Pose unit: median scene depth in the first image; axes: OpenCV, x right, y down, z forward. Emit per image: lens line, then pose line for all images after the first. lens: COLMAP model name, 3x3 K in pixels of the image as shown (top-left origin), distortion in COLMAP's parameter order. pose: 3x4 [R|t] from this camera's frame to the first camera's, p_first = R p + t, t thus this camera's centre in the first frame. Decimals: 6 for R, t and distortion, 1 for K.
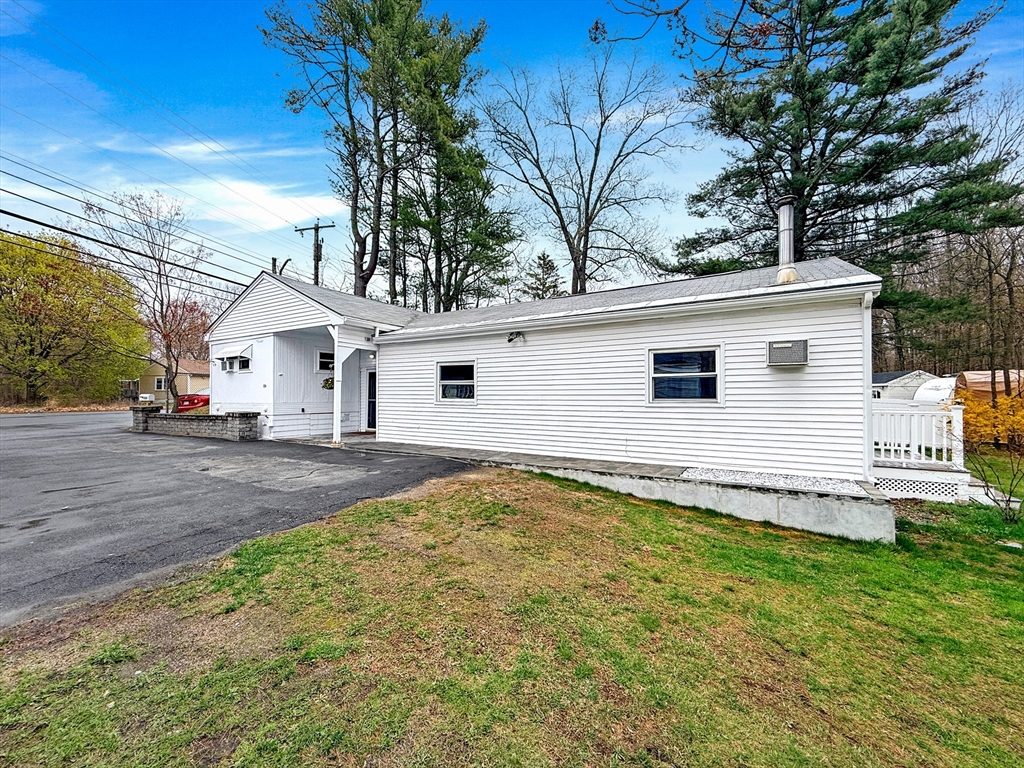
lens RADIAL K [[408.7, 0, 512.0], [0, 408.7, 384.0], [0, 0, 1]] dist [-0.000006, -0.000112]
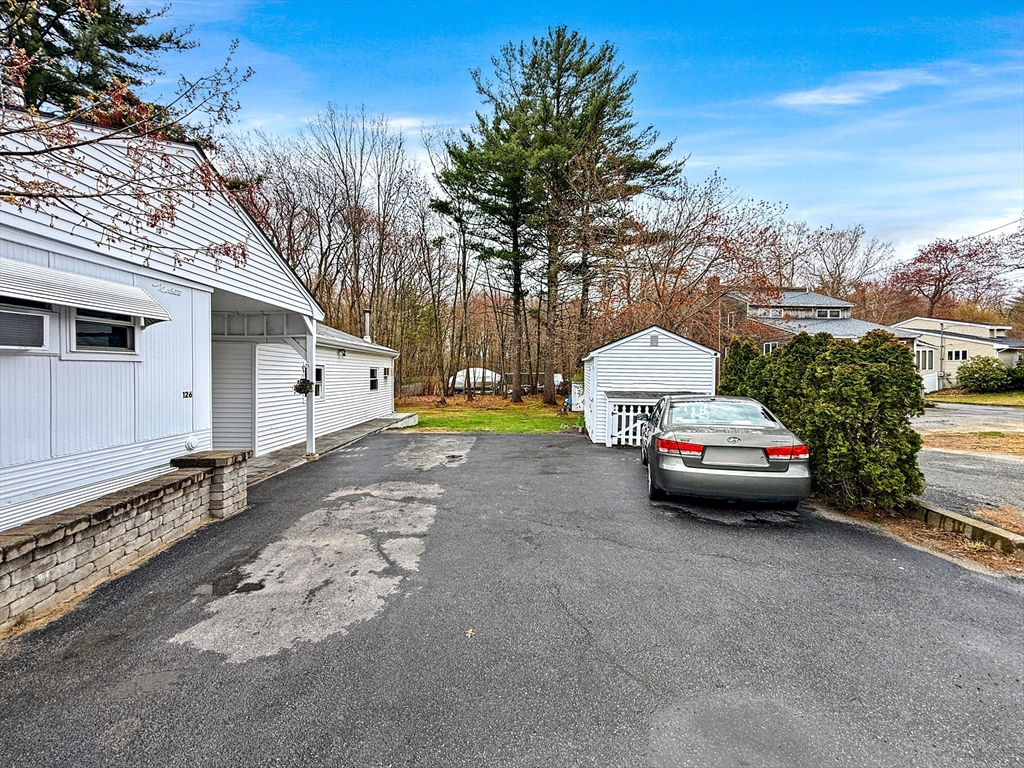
lens RADIAL K [[407.4, 0, 507.0], [0, 407.4, 377.5], [0, 0, 1]] dist [0.000239, 0.000132]
pose [[-0.504583, -0.003454, 0.863356, -2.018999], [-0.018044, 0.999816, -0.006546, -0.031127], [-0.863175, -0.018881, -0.504552, 1.580211]]
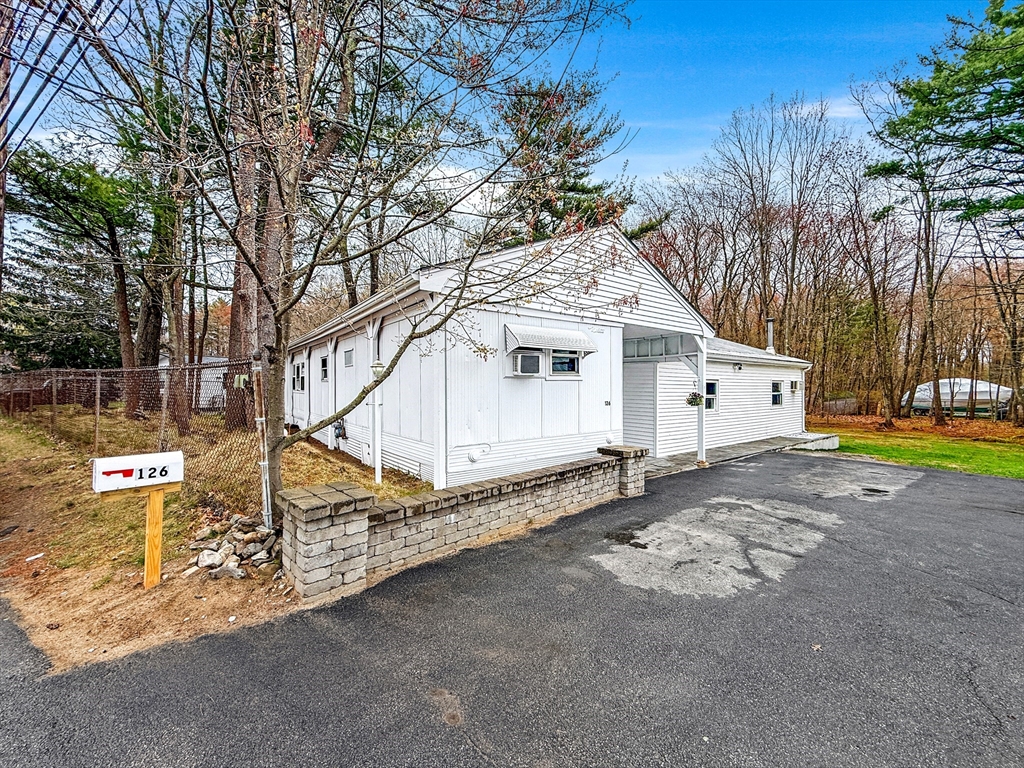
lens RADIAL K [[409.6, 0, 515.7], [0, 409.6, 387.4], [0, 0, 1]] dist [0.001132, 0.000073]
pose [[0.371030, 0.004302, 0.928611, -2.140407], [-0.021982, 0.999750, 0.004152, -0.033849], [-0.928360, -0.021954, 0.371032, 1.537747]]
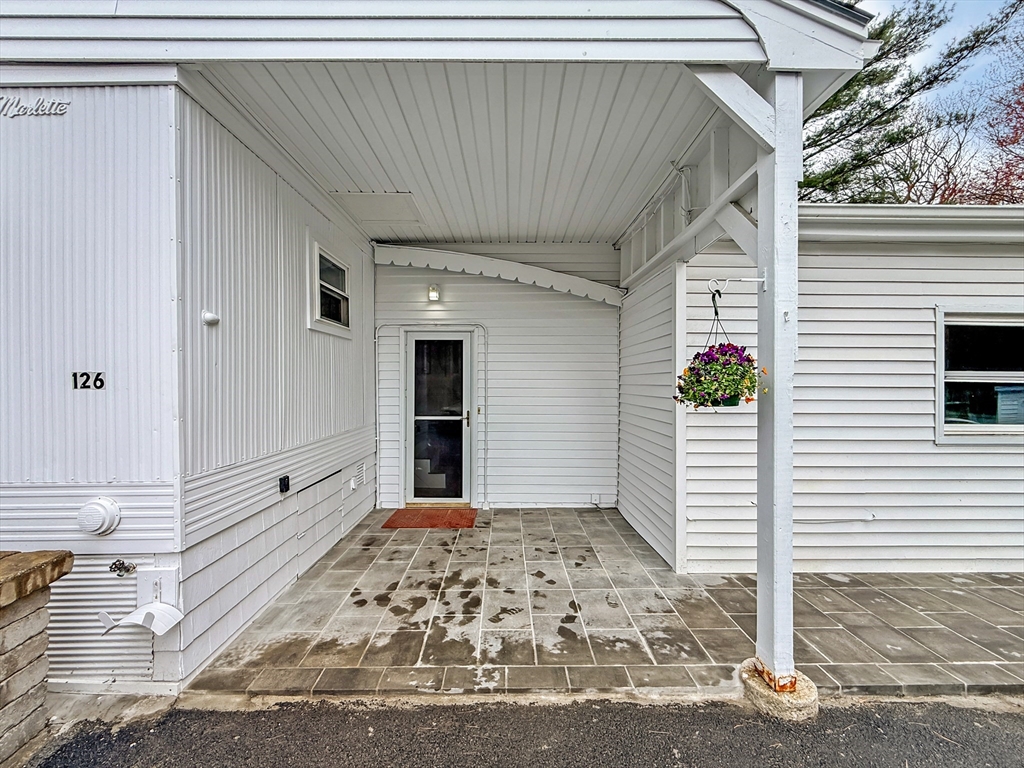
lens RADIAL K [[408.7, 0, 512.0], [0, 408.7, 384.0], [0, 0, 1]] dist [-0.000006, -0.000112]
pose [[0.852941, 0.001331, 0.522005, -0.942842], [-0.012347, 0.999768, 0.017625, 0.001105], [-0.521861, -0.021478, 0.852760, 1.316870]]
